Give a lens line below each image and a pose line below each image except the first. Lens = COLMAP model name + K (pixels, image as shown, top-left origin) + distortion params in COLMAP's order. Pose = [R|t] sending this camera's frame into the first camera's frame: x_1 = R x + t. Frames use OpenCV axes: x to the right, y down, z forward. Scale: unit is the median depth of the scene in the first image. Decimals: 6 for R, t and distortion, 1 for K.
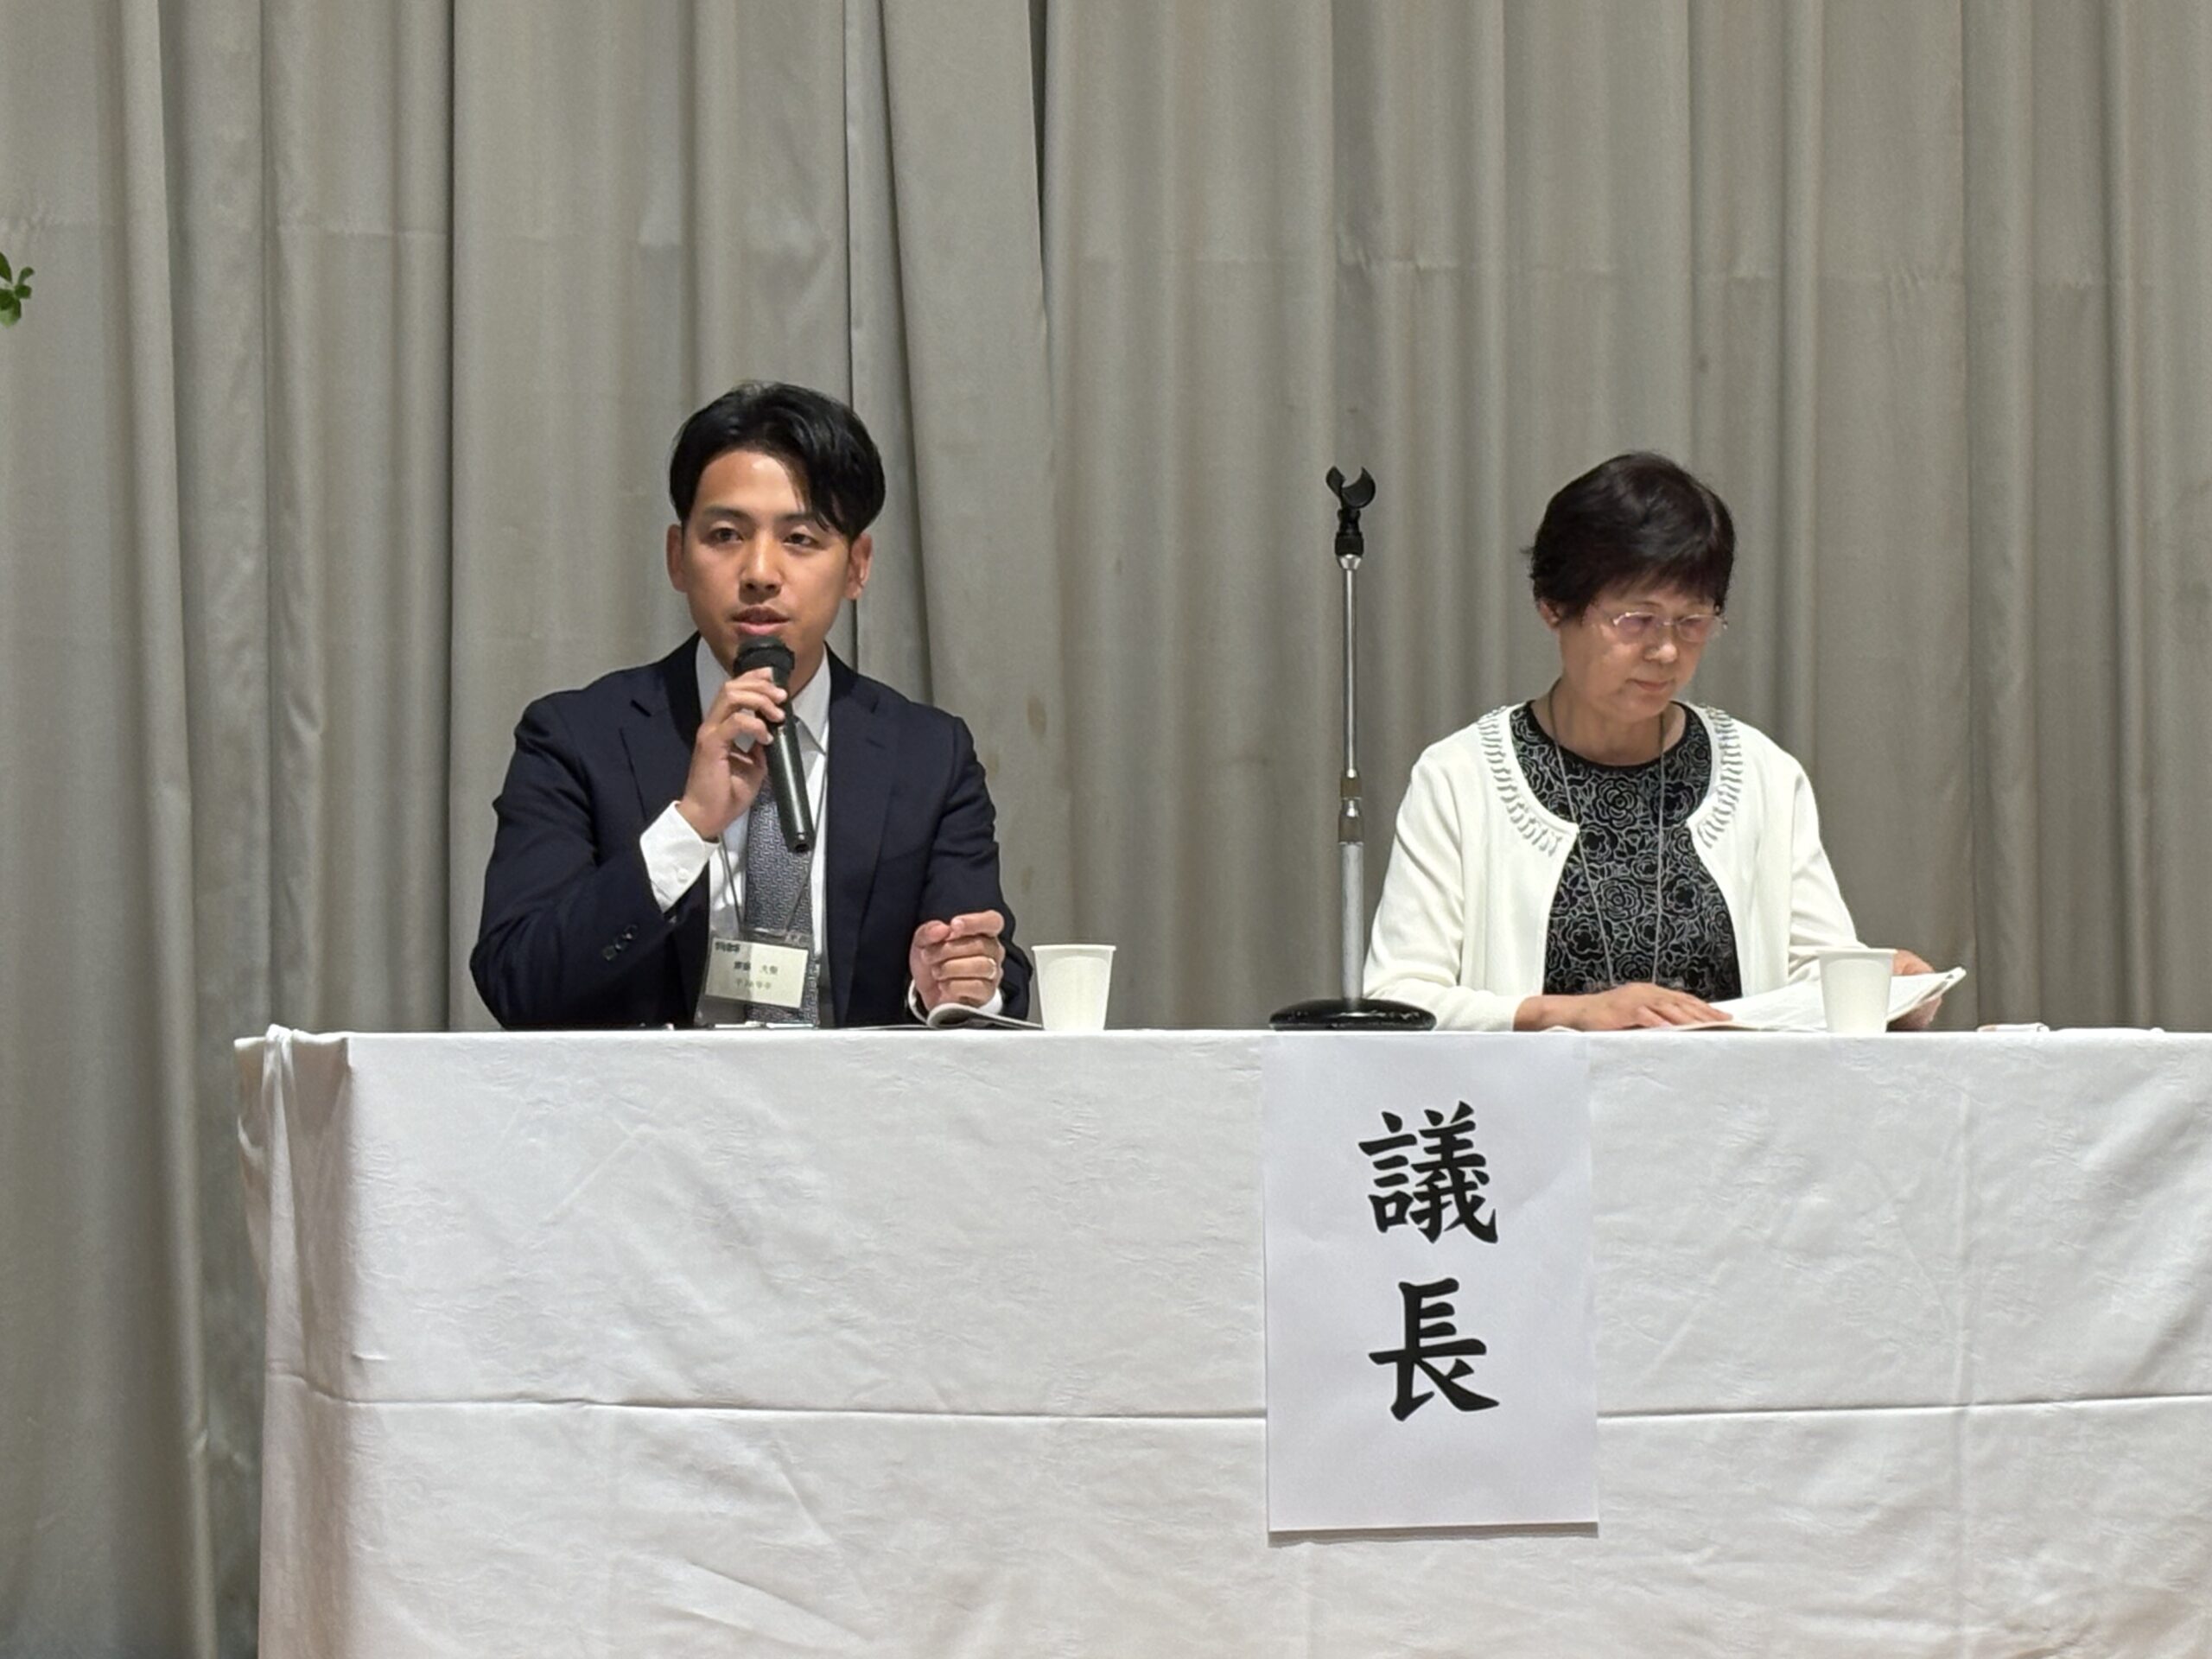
lens RADIAL K [[6551.4, 0, 1106.0], [0, 6551.4, 829.5], [0, 0, 1]] dist [0.254932, -0.581791]
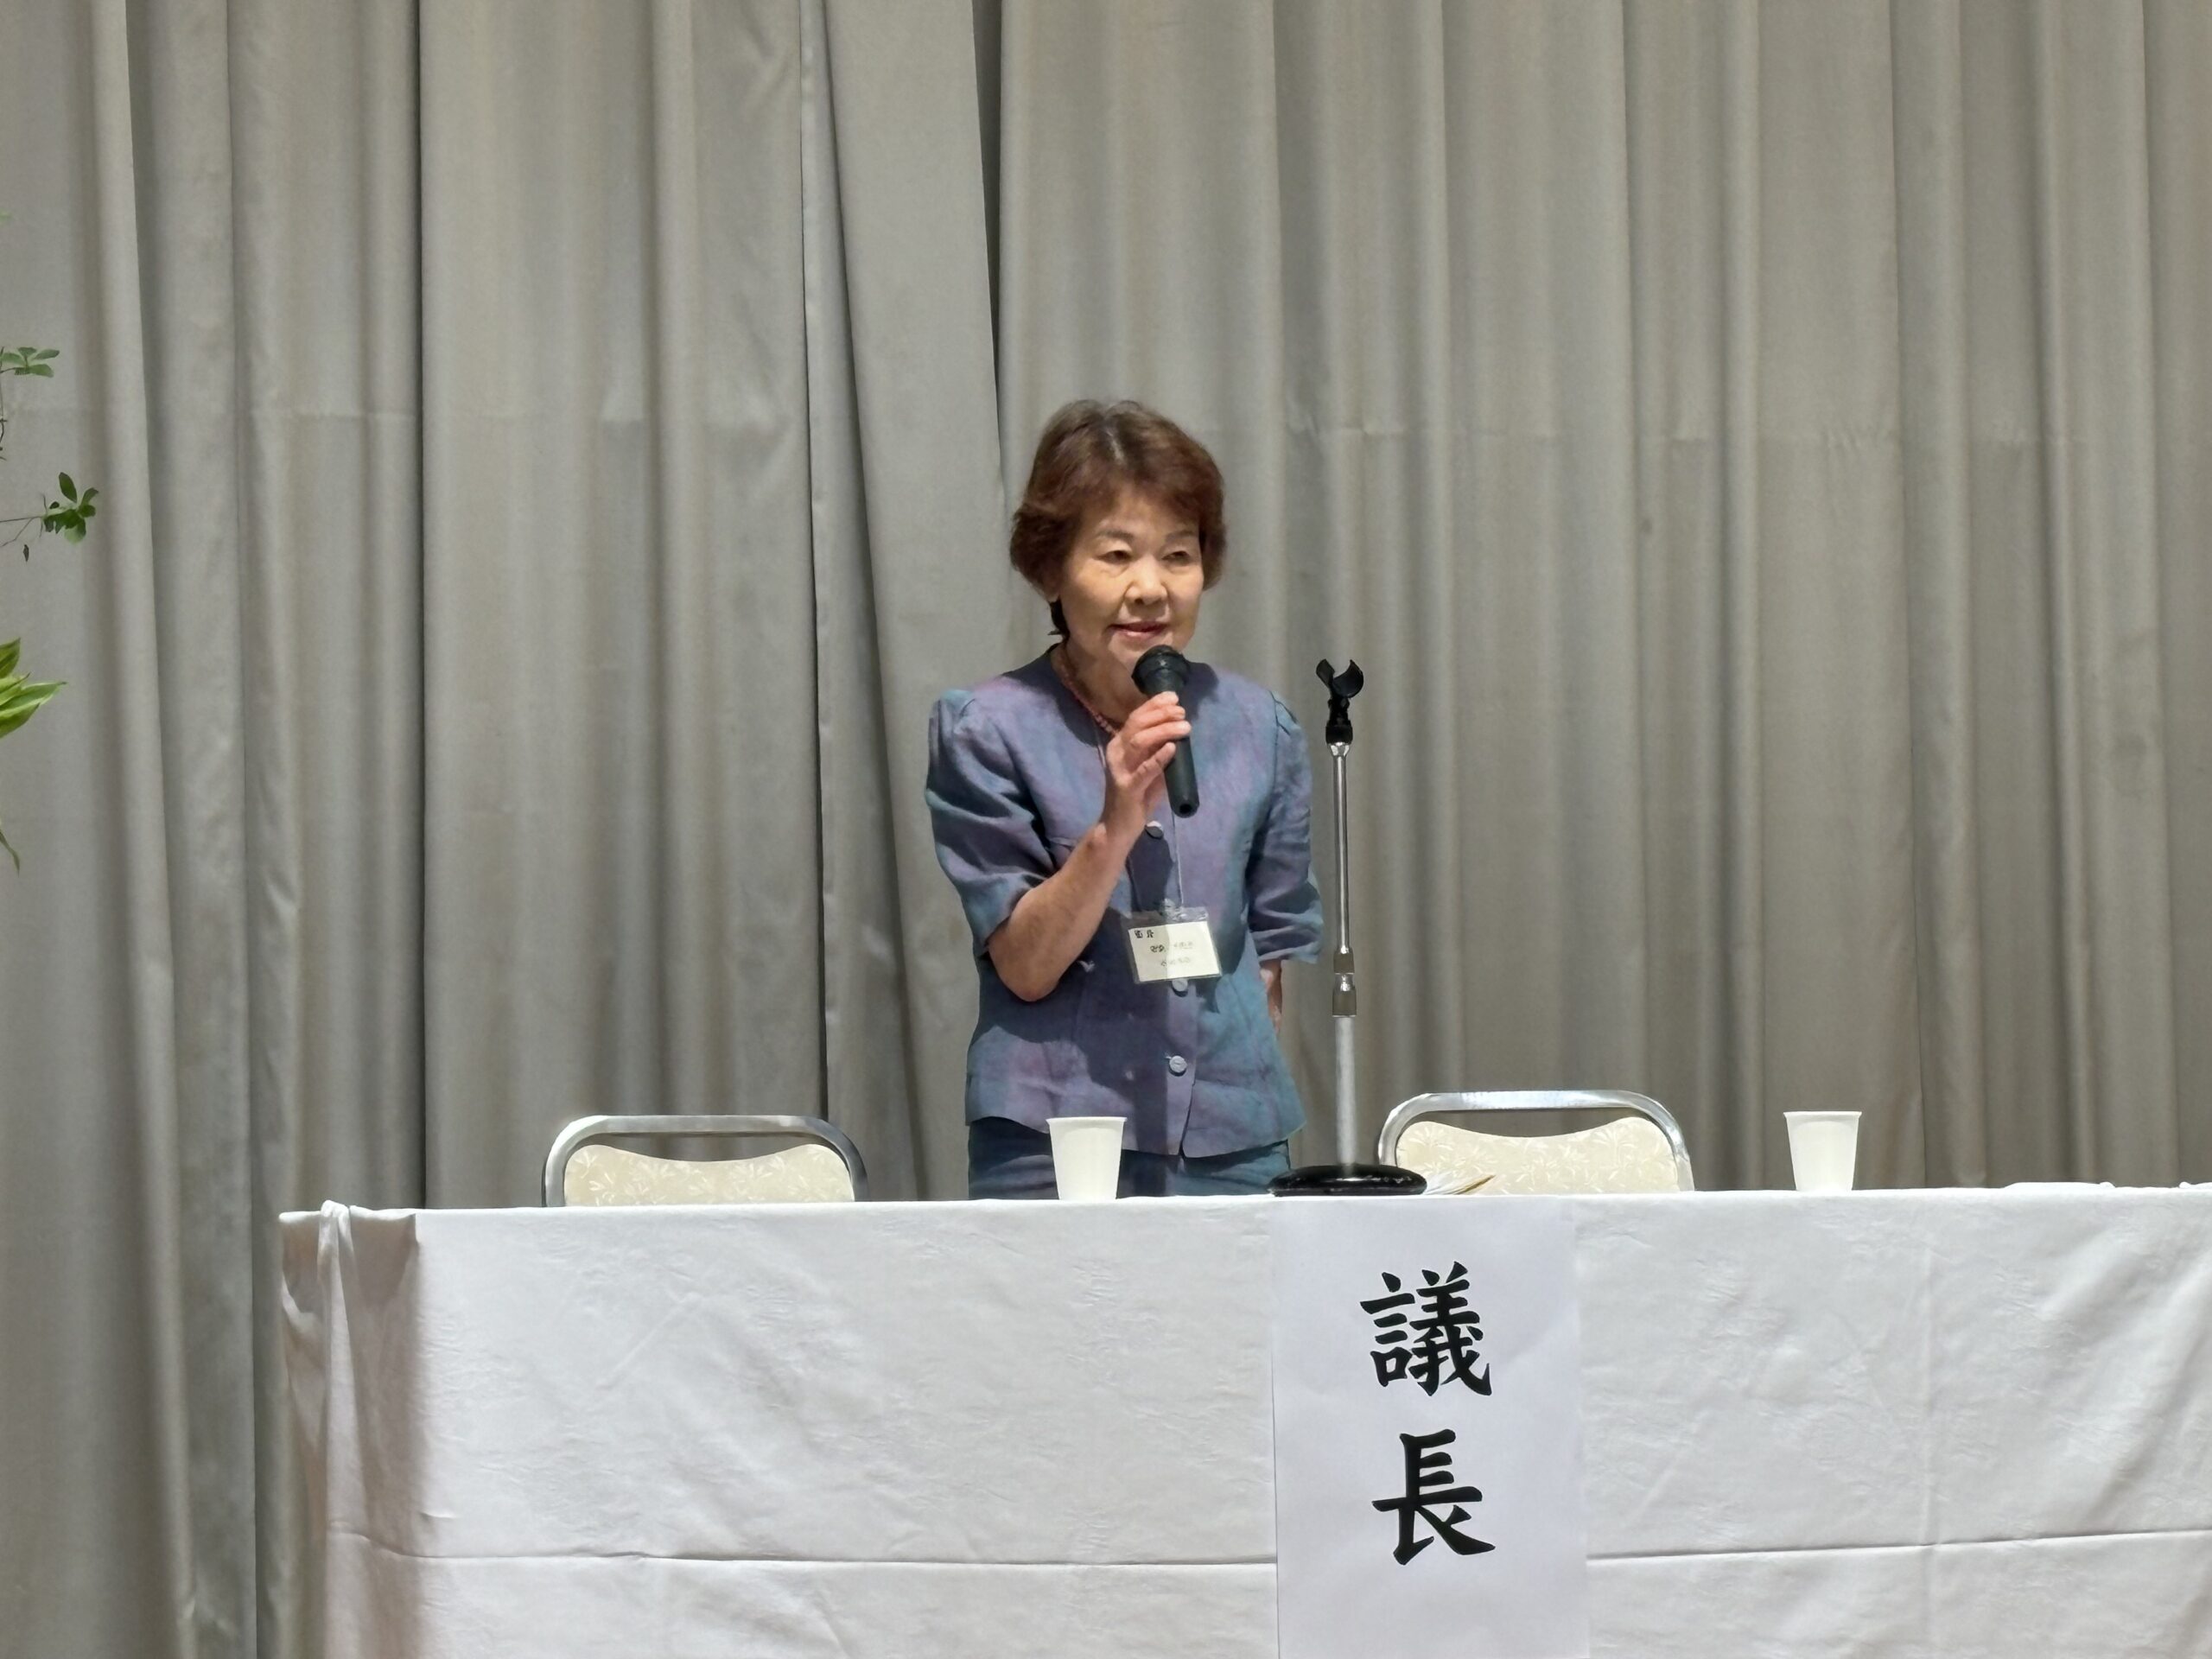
lens RADIAL K [[7296.6, 0, 1106.0], [0, 7296.6, 829.5], [0, 0, 1]] dist [0.172707, 1.691468]
pose [[0.999602, -0.009820, 0.026450, -0.032408], [0.010233, 0.999827, -0.015517, -0.010437], [-0.026293, 0.015782, 0.999530, -0.175226]]
